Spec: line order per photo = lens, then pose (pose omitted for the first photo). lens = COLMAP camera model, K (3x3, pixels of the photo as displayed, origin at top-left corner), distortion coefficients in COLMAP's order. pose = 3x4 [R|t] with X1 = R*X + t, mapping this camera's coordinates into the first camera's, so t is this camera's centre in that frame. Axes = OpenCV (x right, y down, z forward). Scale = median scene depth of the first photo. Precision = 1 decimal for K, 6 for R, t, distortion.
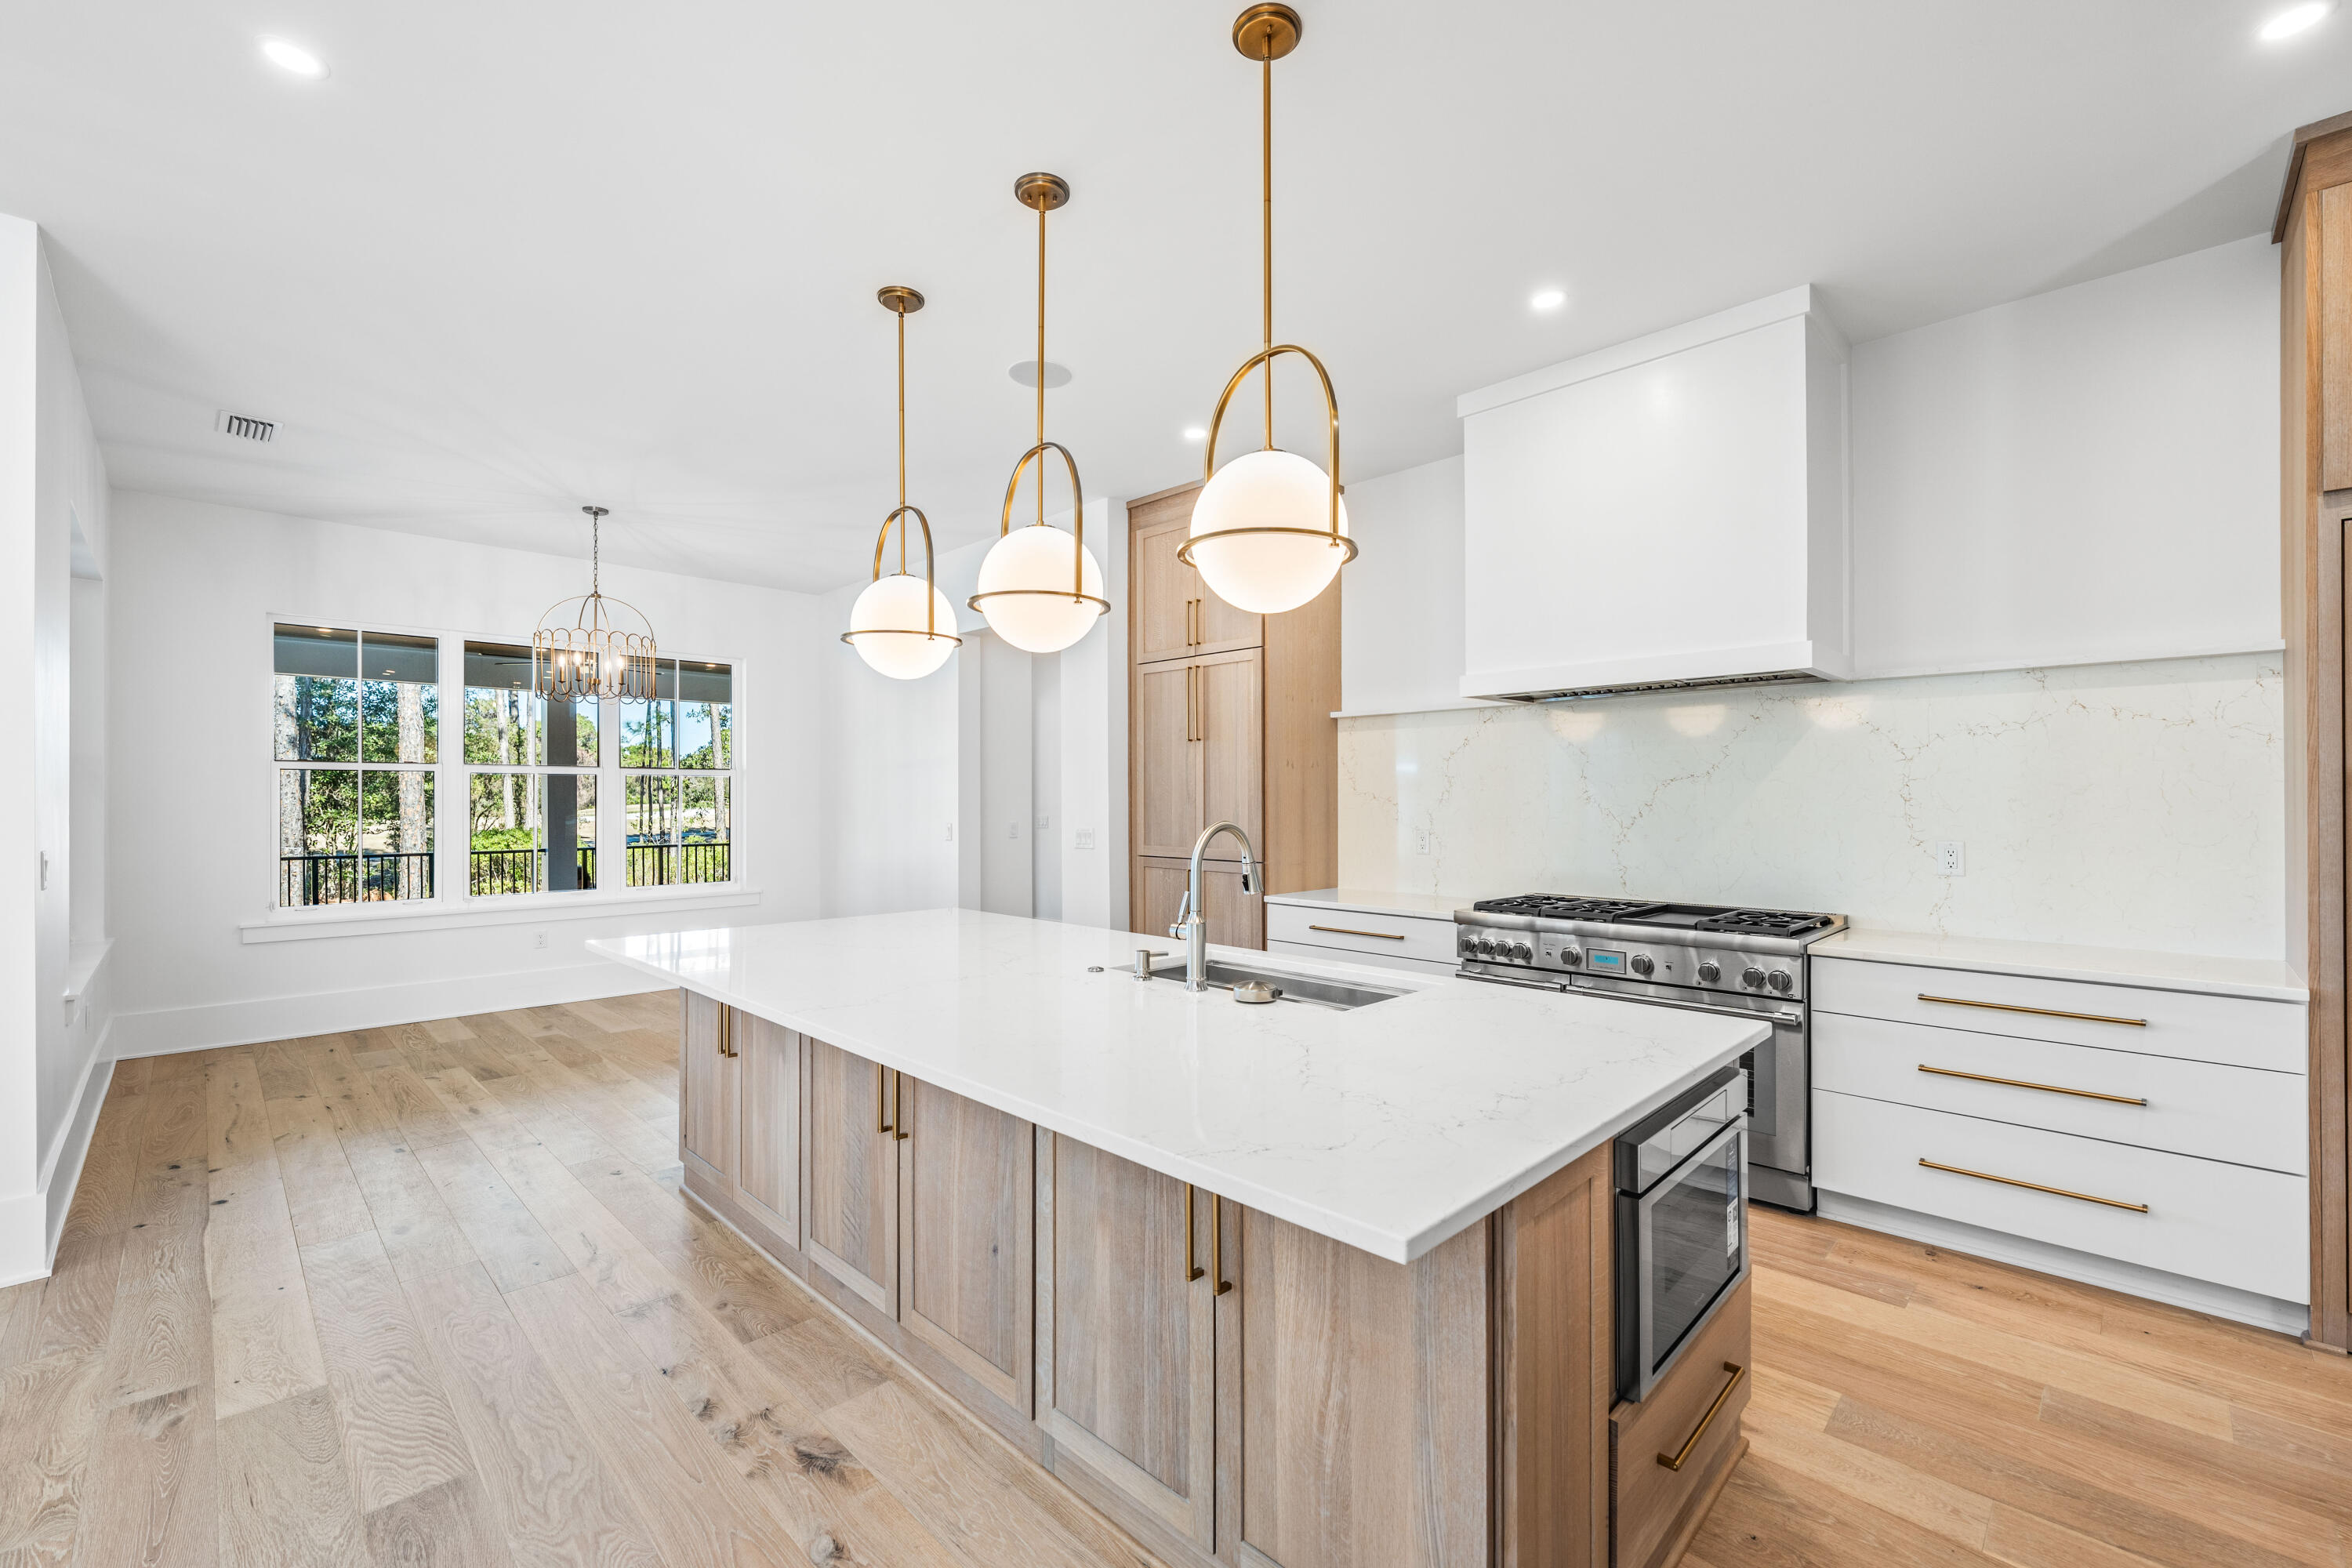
lens RADIAL K [[976.5, 0, 1178.5], [0, 976.5, 796.2], [0, 0, 1]] dist [-0.000519, -0.000373]
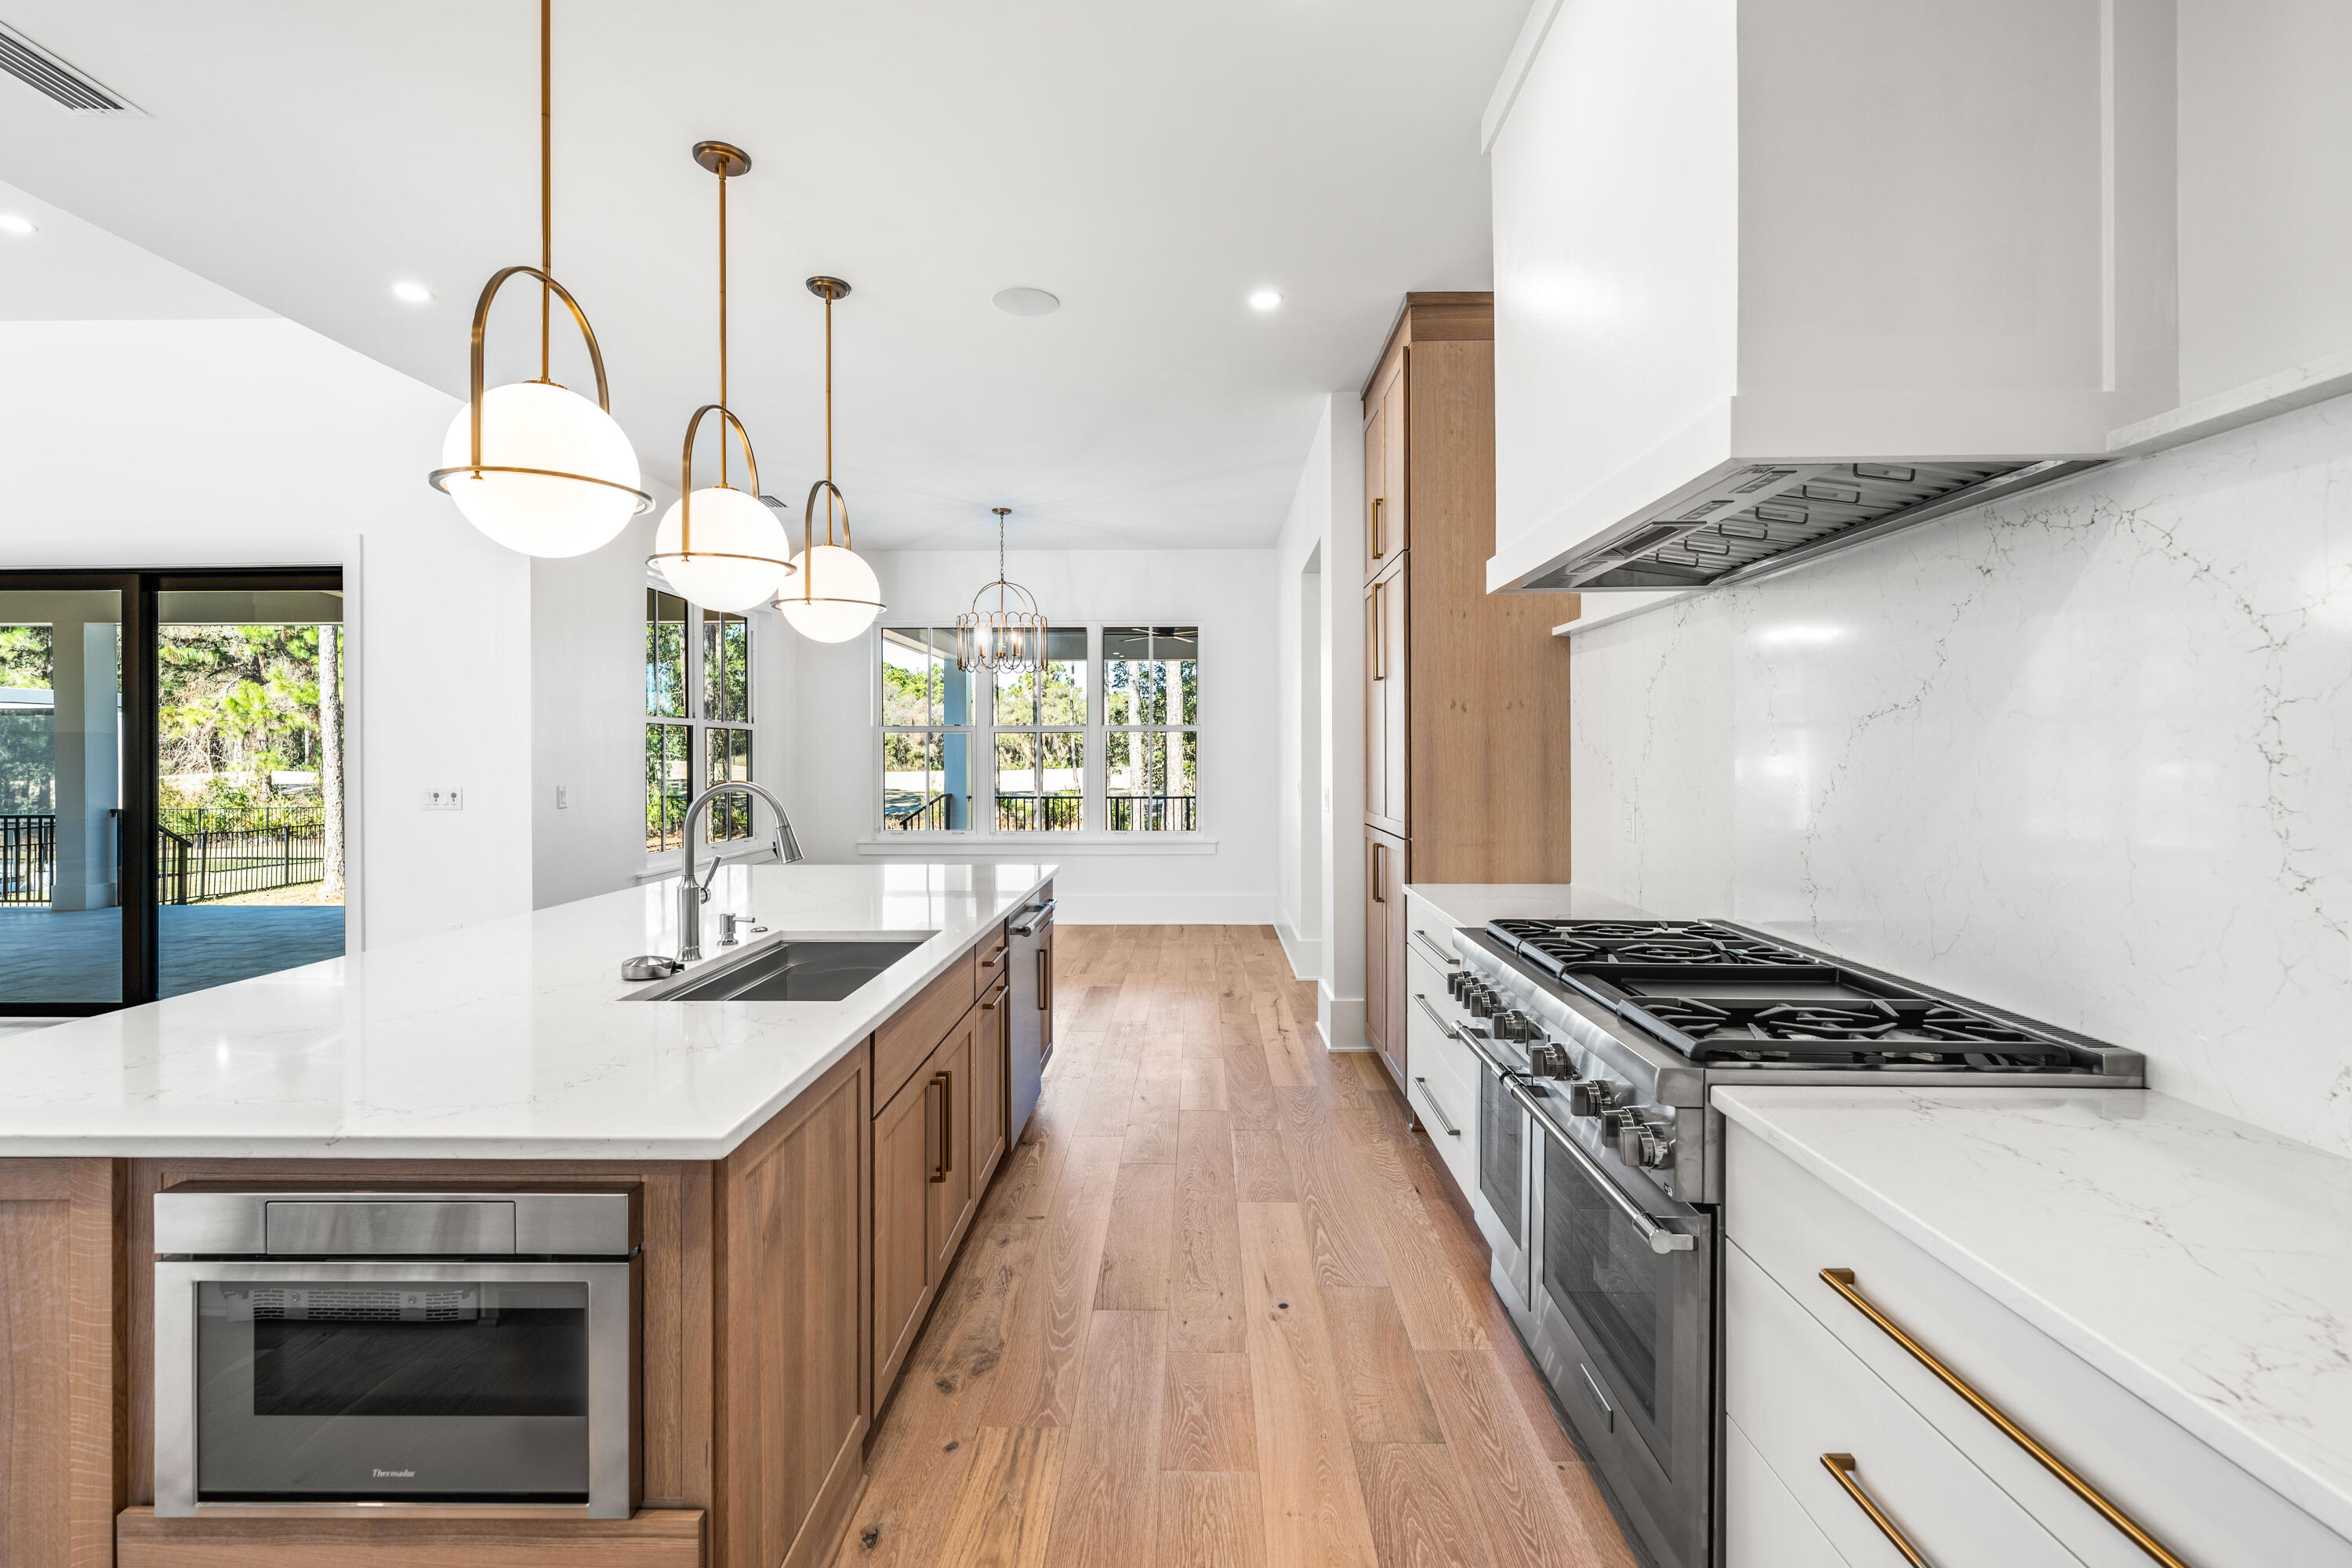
lens RADIAL K [[1033.6, 0, 1181.7], [0, 1033.6, 753.4], [0, 0, 1]] dist [-0.000434, -0.000302]
pose [[0.692808, -0.000138, -0.721122, 1.140419], [0.003798, 0.999987, 0.003457, -0.002237], [0.721112, -0.005134, 0.692799, 0.705293]]
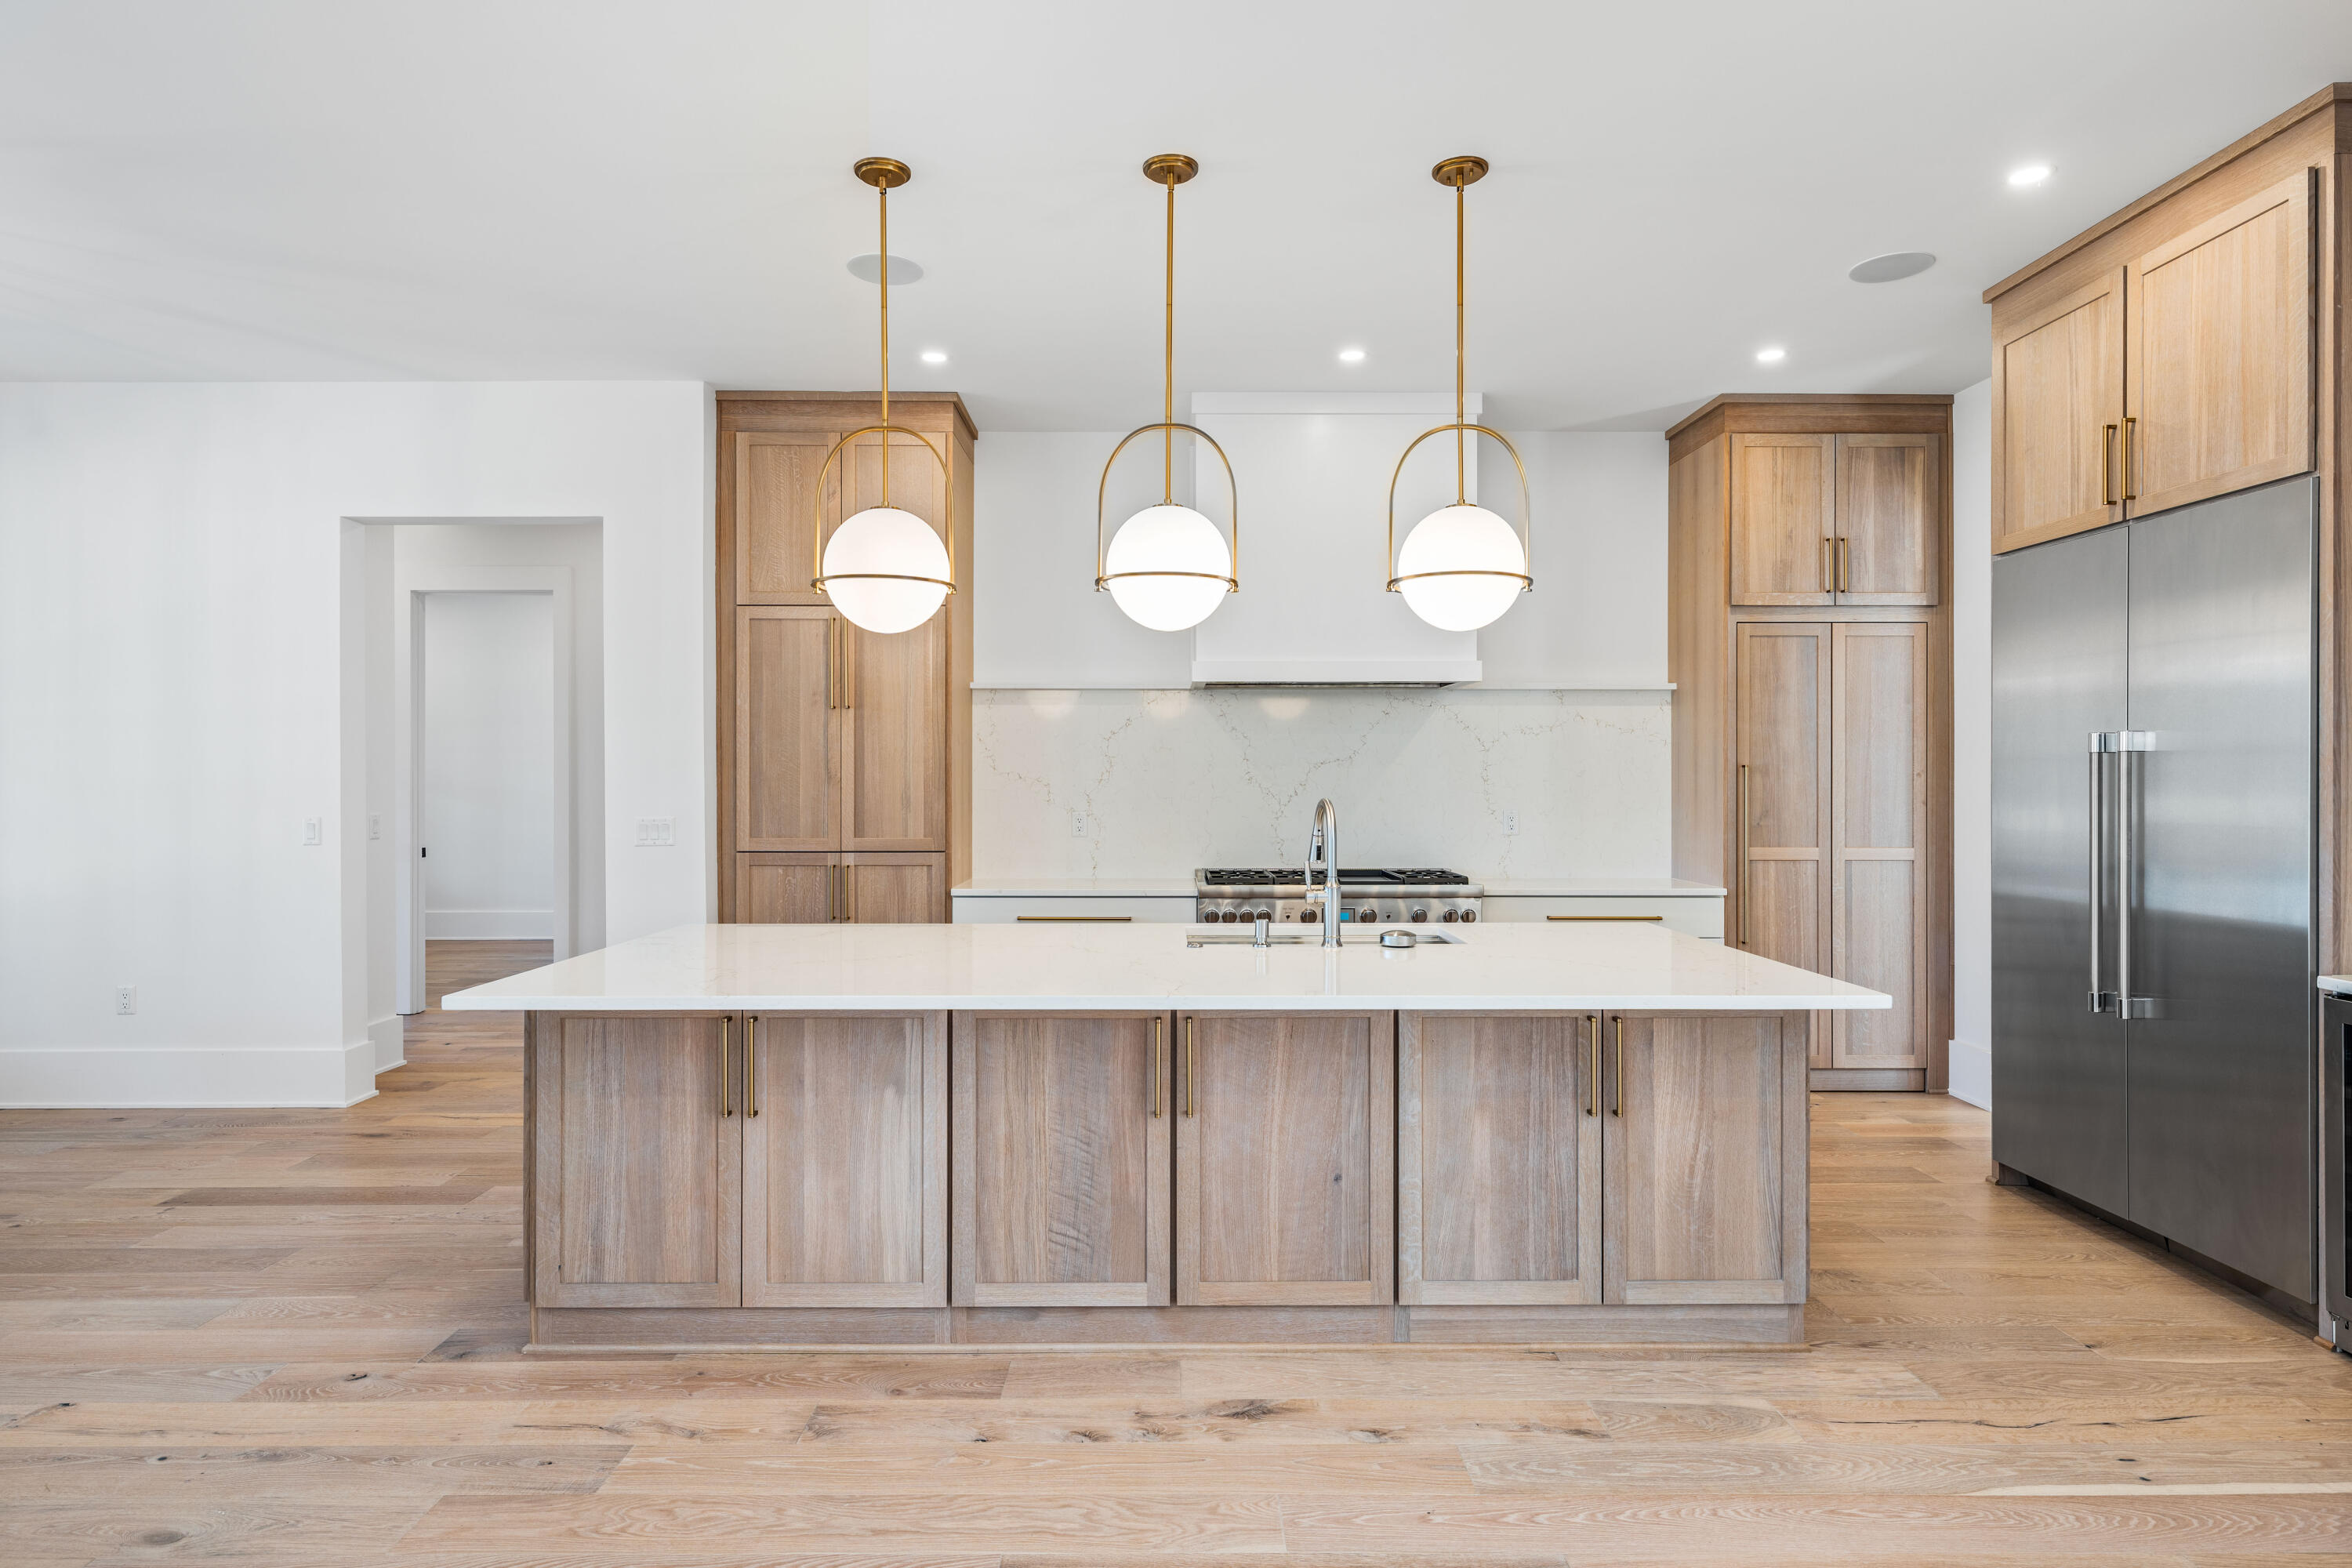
lens RADIAL K [[1283.0, 0, 1176.0], [0, 1283.0, 784.0], [0, 0, 1]] dist [0.006524, 0.000511]
pose [[0.704634, -0.001246, 0.709570, -1.260031], [-0.003138, 0.999983, 0.004872, 0.002313], [-0.709564, -0.005660, 0.704618, 0.082399]]
